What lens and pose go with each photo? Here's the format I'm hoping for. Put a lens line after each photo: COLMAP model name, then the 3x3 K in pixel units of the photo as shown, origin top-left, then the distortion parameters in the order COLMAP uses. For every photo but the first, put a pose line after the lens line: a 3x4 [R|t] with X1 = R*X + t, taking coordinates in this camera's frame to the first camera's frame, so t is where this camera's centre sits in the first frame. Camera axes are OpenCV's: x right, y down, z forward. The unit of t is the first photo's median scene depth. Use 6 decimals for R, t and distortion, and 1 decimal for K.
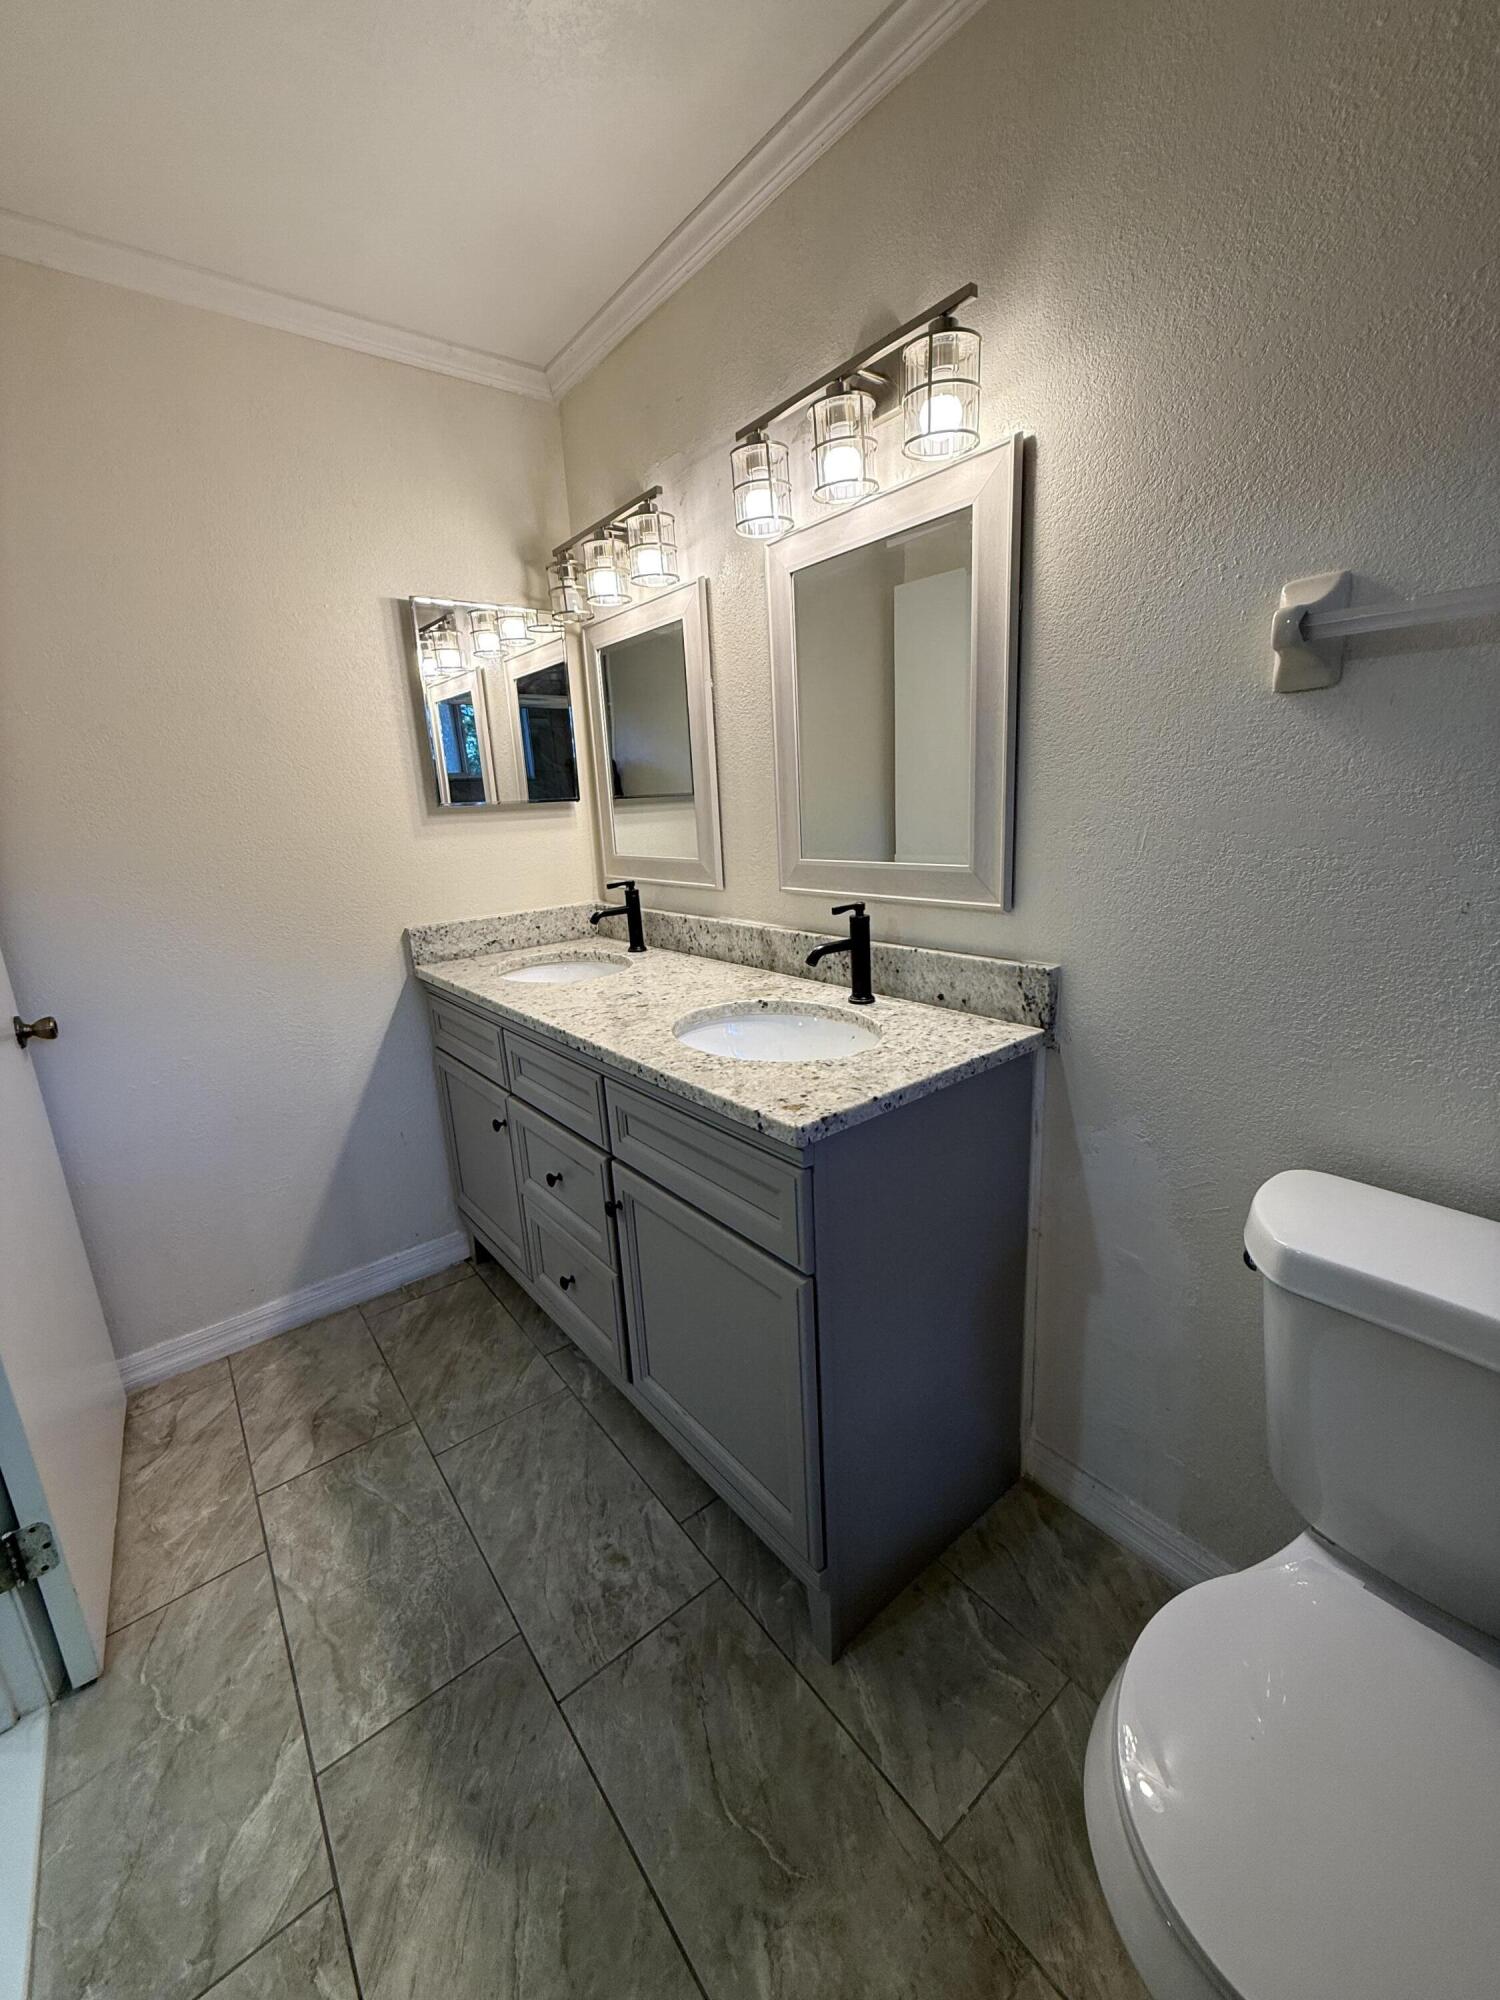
lens RADIAL K [[796.0, 0, 751.5], [0, 796.0, 992.7], [0, 0, 1]] dist [-0.000273, 0.000949]
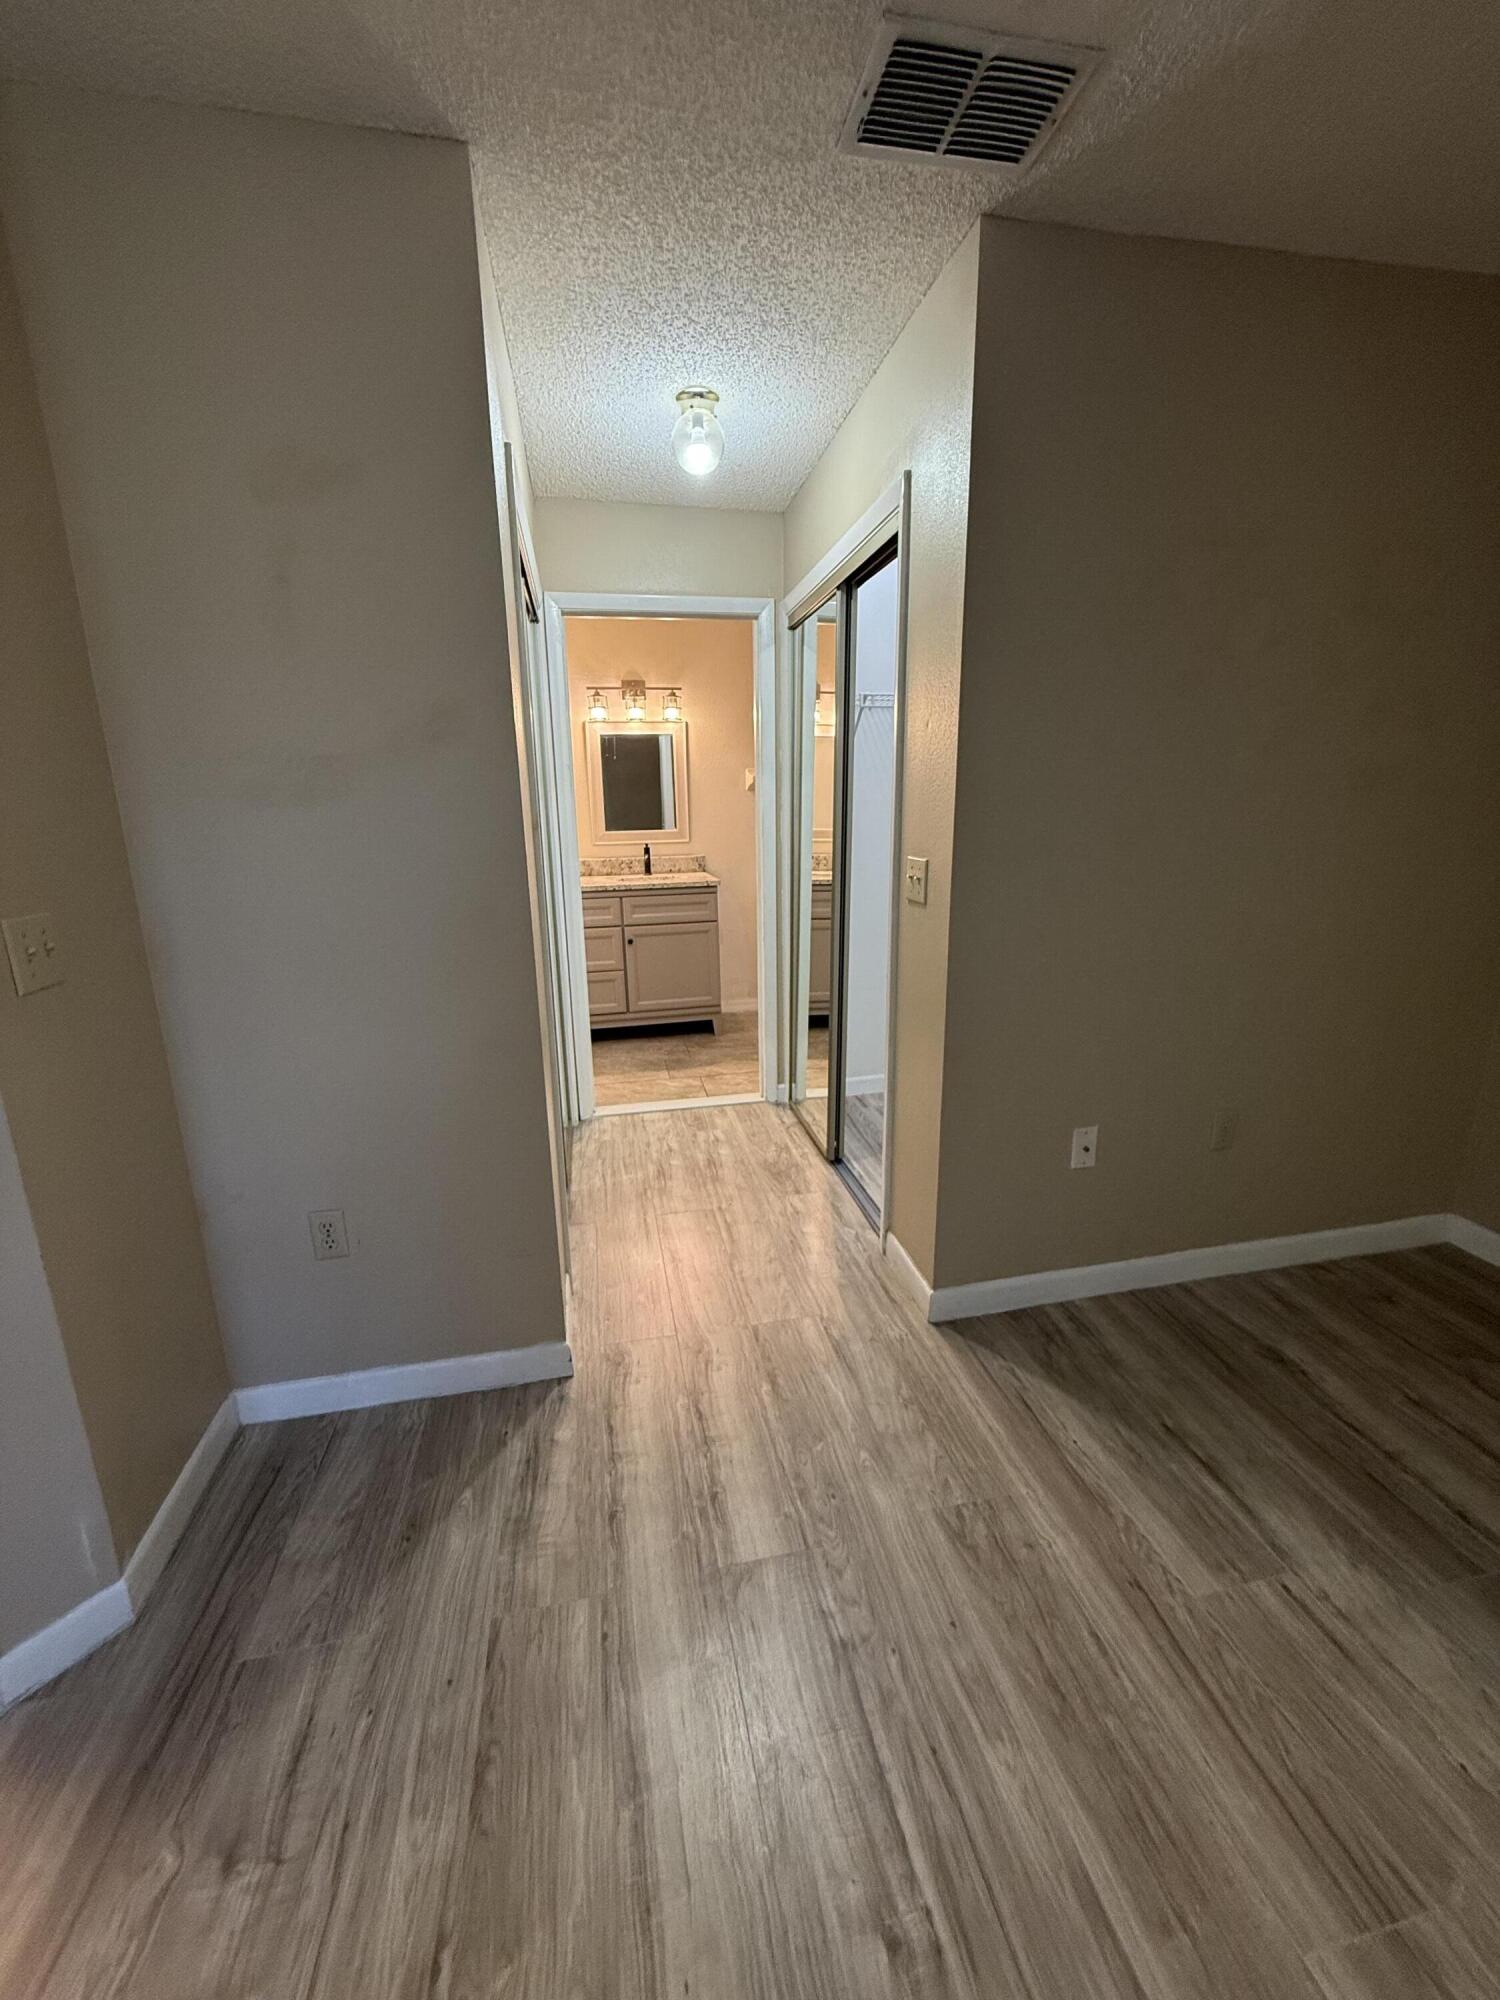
lens RADIAL K [[796.0, 0, 751.5], [0, 796.0, 992.7], [0, 0, 1]] dist [-0.000273, 0.000949]
pose [[0.451142, -0.163114, 0.877419, -3.314295], [0.207240, 0.975428, 0.074778, 0.410661], [-0.868057, 0.148101, 0.473860, -1.008036]]
